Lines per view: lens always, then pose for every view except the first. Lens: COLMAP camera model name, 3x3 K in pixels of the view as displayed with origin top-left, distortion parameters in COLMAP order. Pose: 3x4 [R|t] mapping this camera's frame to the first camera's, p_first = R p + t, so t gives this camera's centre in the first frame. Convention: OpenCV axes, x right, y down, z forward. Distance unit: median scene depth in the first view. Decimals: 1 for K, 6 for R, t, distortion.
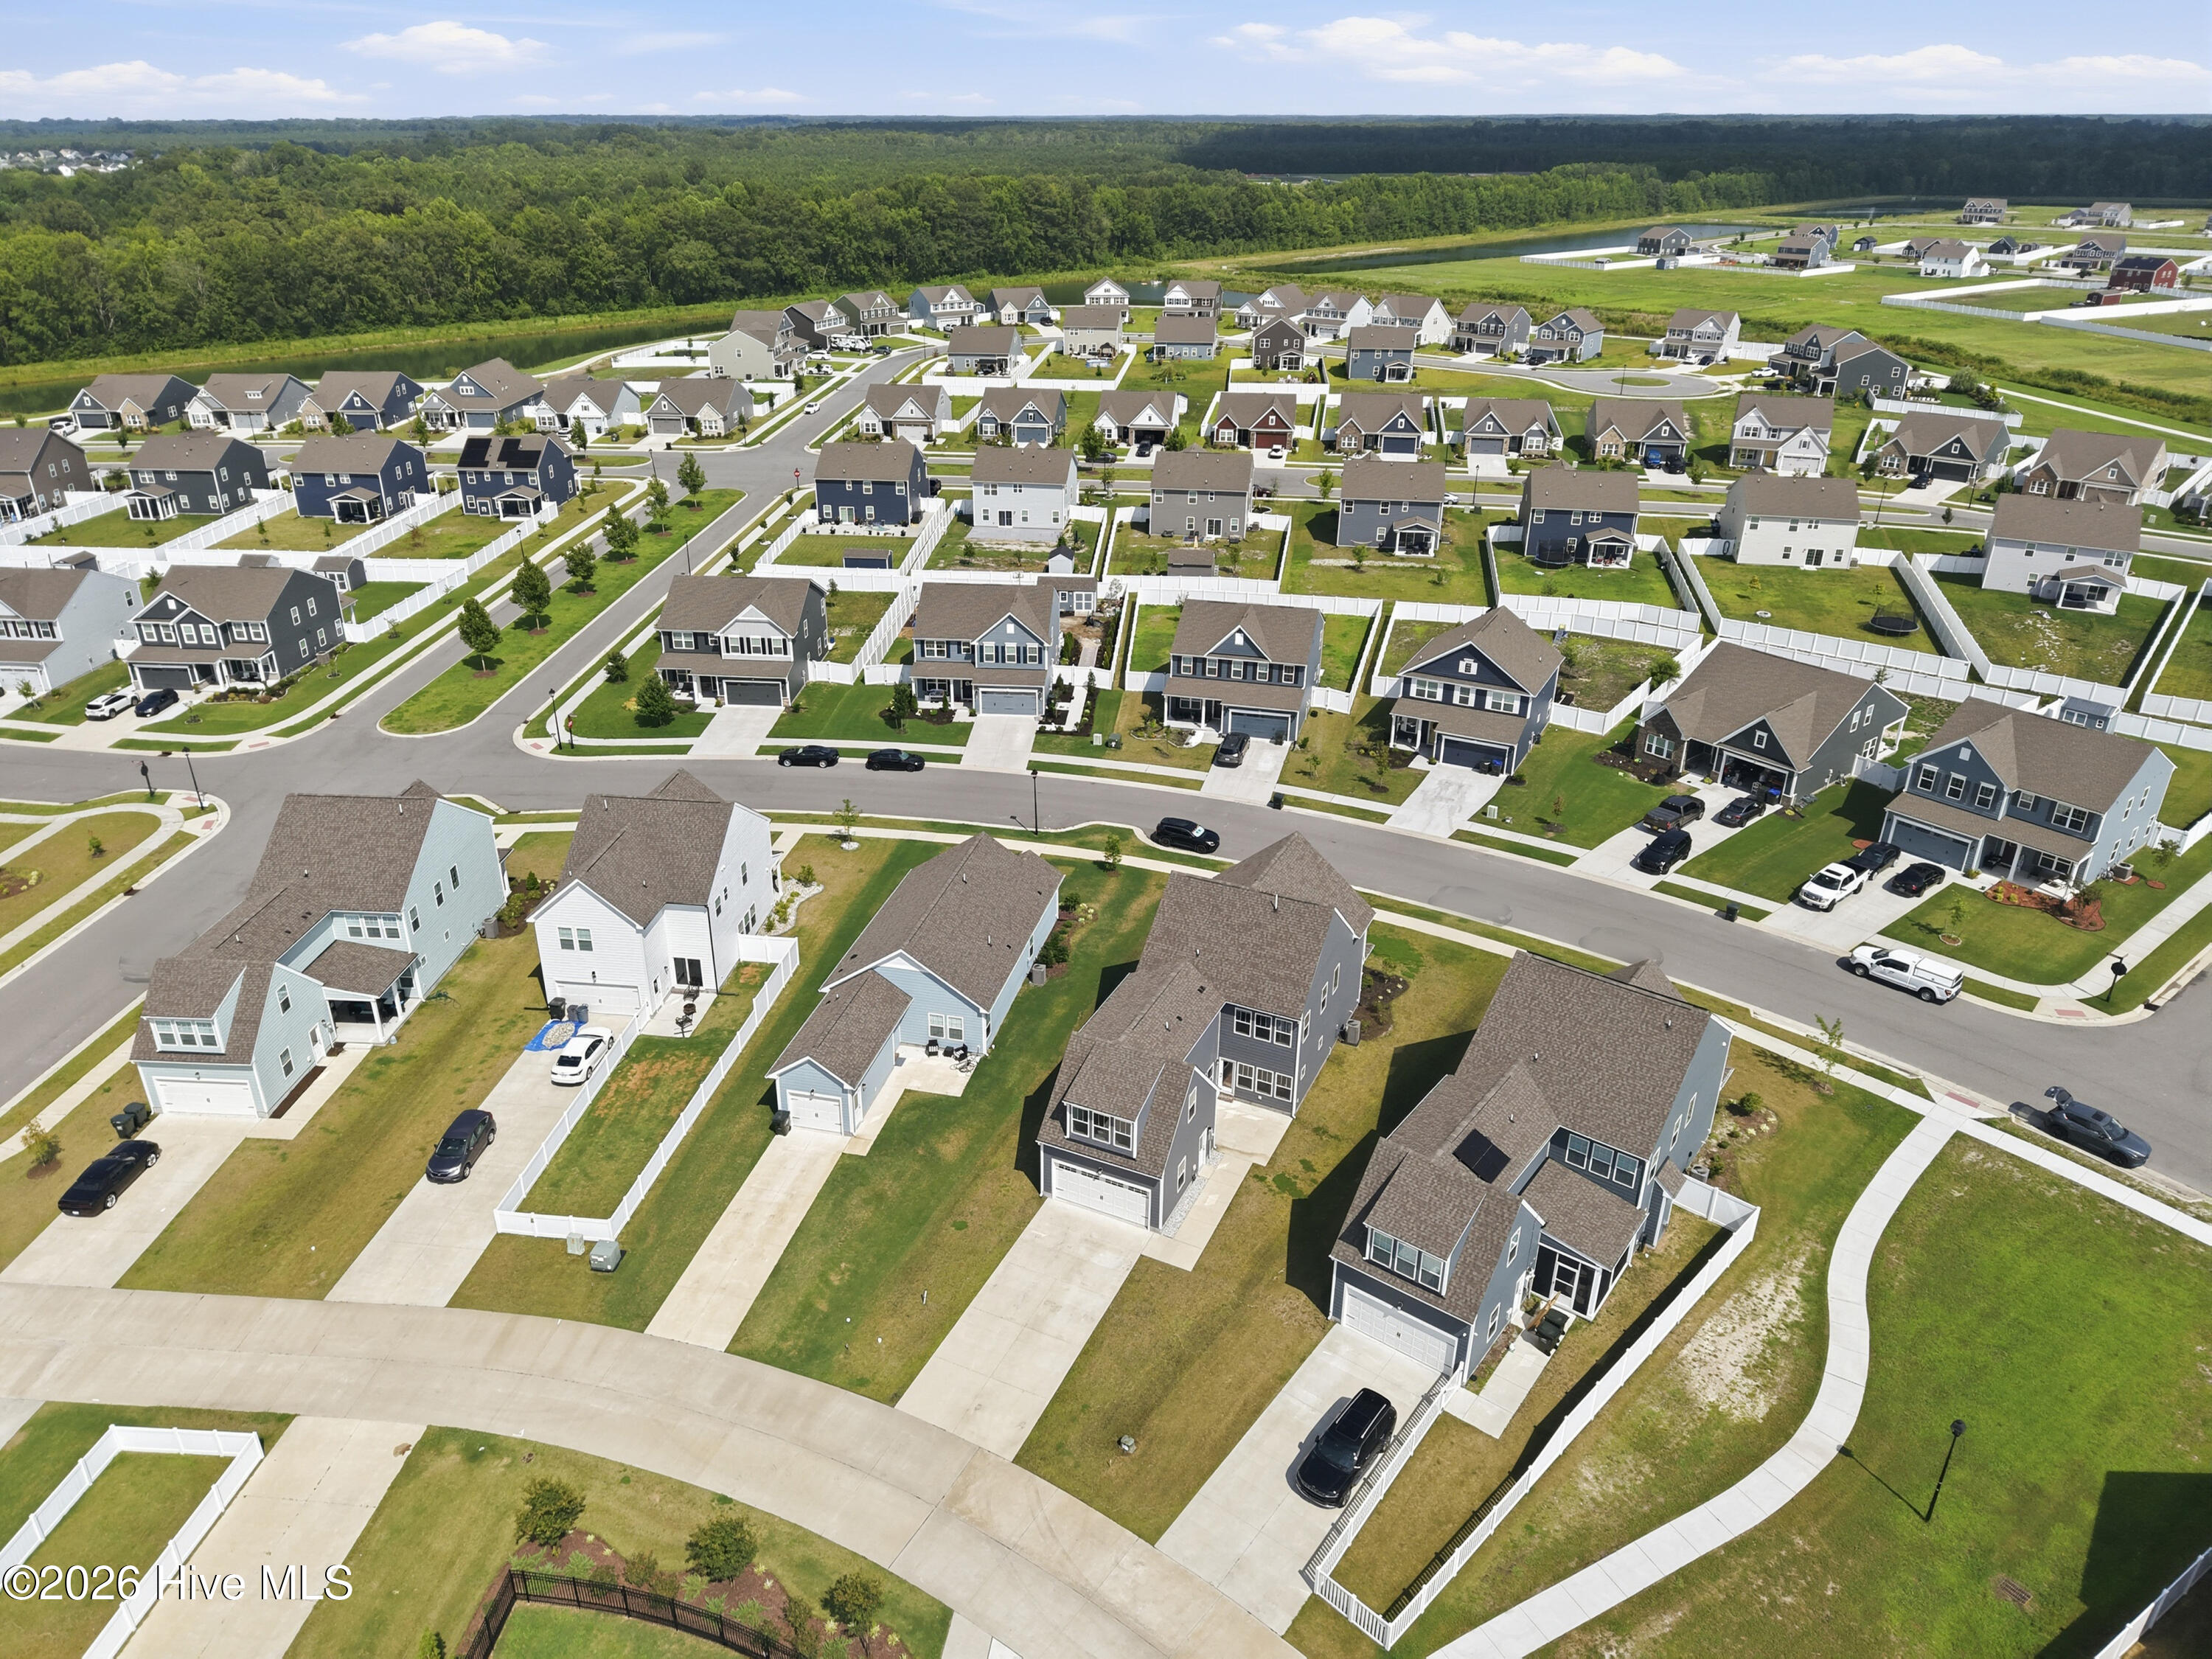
lens RADIAL K [[1558.4, 0, 1106.0], [0, 1558.4, 829.5], [0, 0, 1]] dist [0.010306, -0.010460]
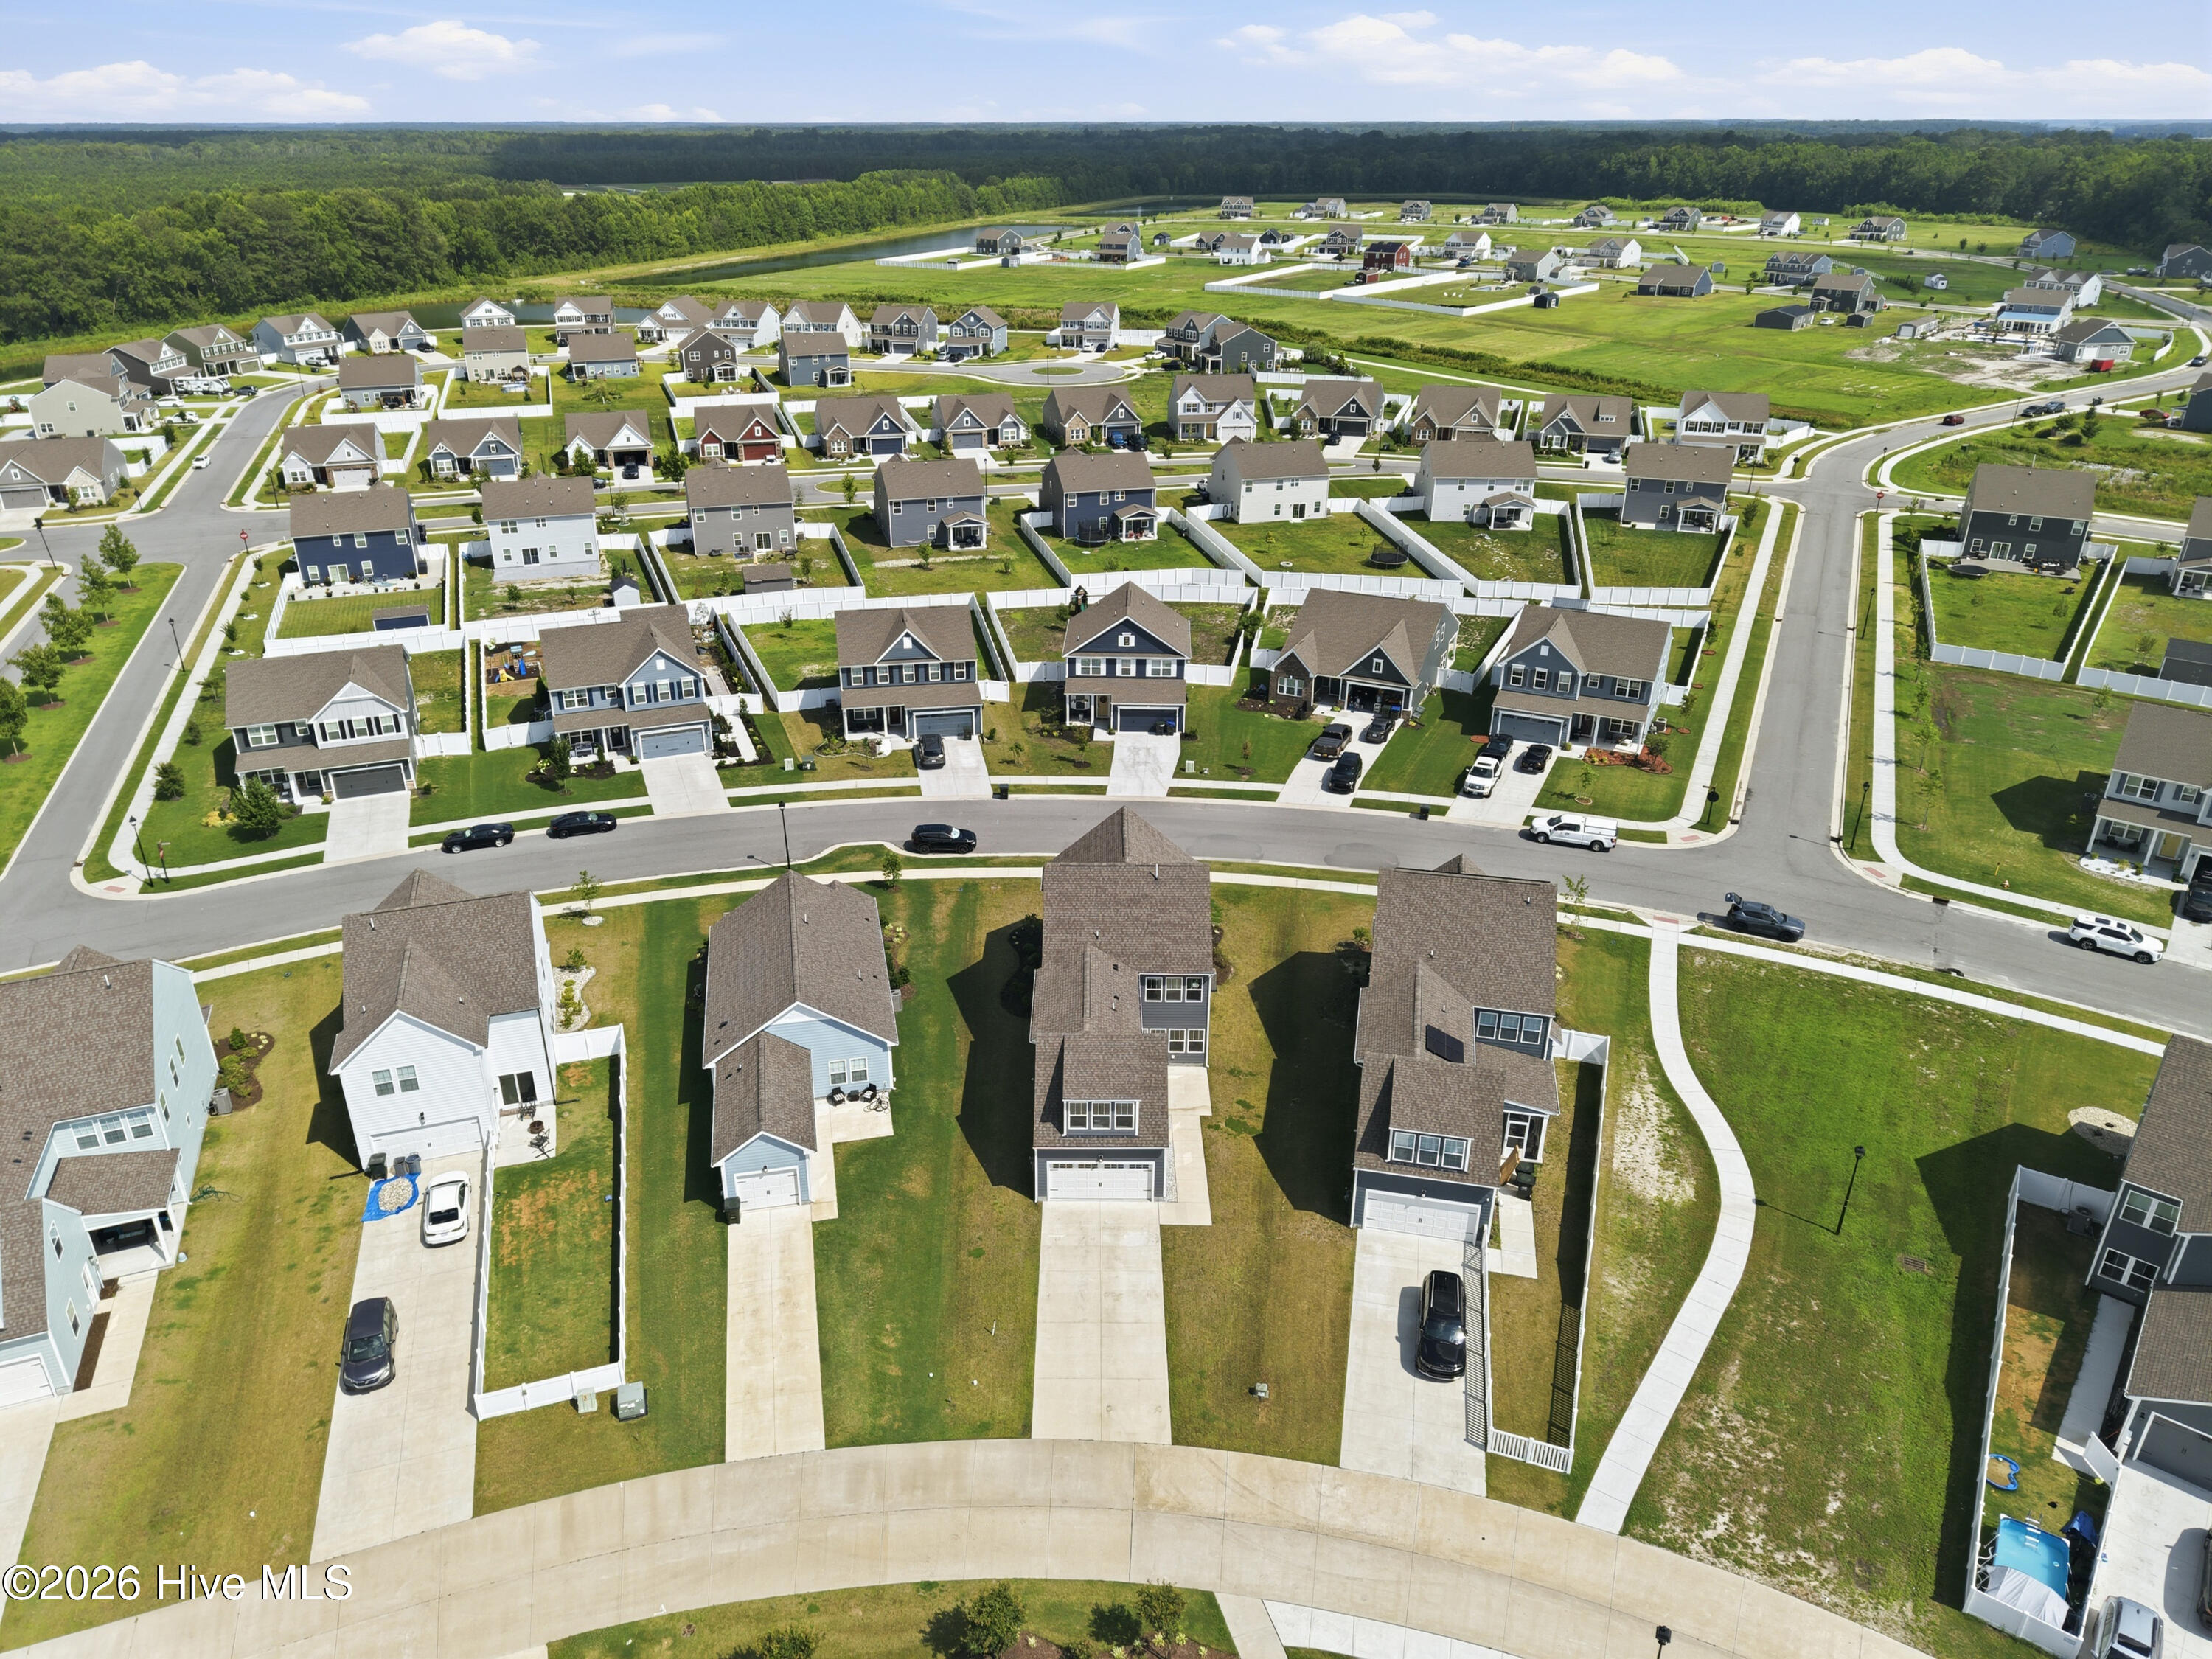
lens RADIAL K [[1542.2, 0, 1106.0], [0, 1542.2, 829.5], [0, 0, 1]] dist [0.020946, -0.028351]
pose [[0.894268, -0.185776, 0.407151, -0.190181], [0.186343, 0.981724, 0.038659, -0.015522], [-0.406892, 0.041299, 0.912542, 0.035337]]
